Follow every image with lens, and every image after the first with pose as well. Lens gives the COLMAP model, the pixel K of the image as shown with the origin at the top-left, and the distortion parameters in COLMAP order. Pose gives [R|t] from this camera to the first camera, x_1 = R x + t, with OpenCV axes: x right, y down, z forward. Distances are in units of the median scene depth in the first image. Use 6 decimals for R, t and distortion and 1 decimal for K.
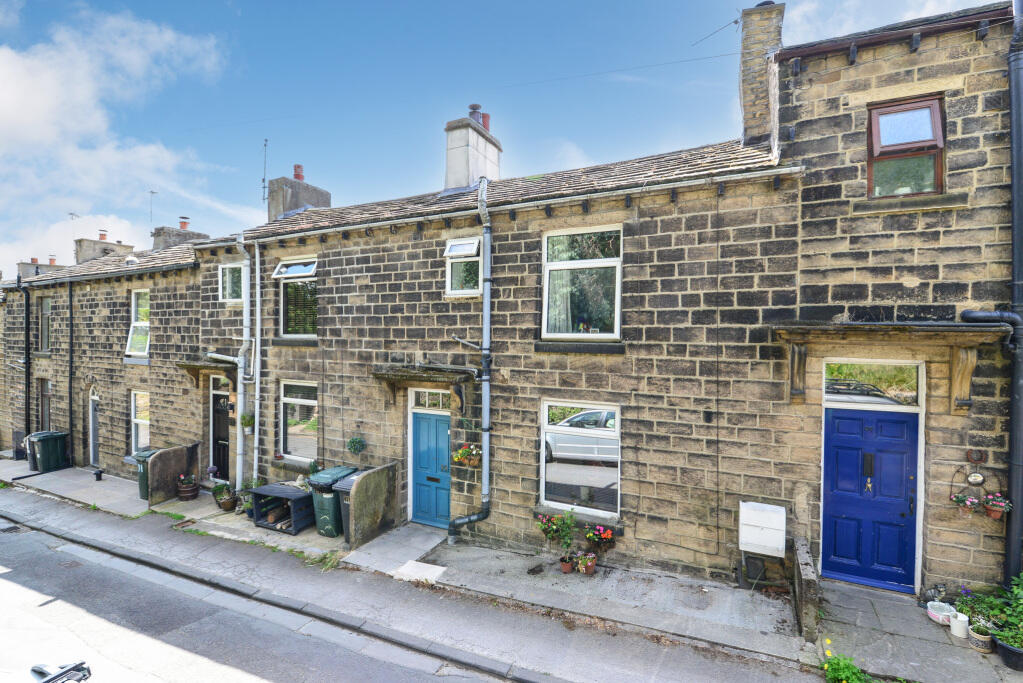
lens RADIAL K [[453.6, 0, 517.2], [0, 453.6, 342.1], [0, 0, 1]] dist [-0.008368, -0.003502]
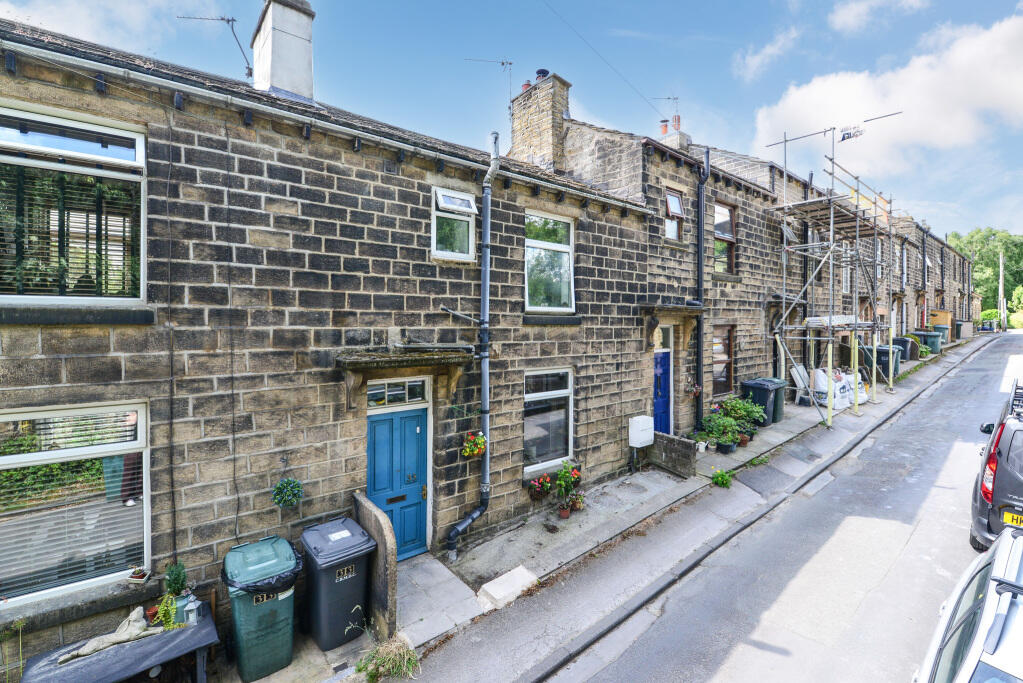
lens RADIAL K [[453.6, 0, 517.5], [0, 453.6, 332.3], [0, 0, 1]] dist [-0.008368, -0.003502]
pose [[0.422910, -0.022332, 0.905896, -0.868586], [0.016027, 0.999724, 0.017163, 0.020782], [-0.906030, 0.007260, 0.423152, 0.566012]]
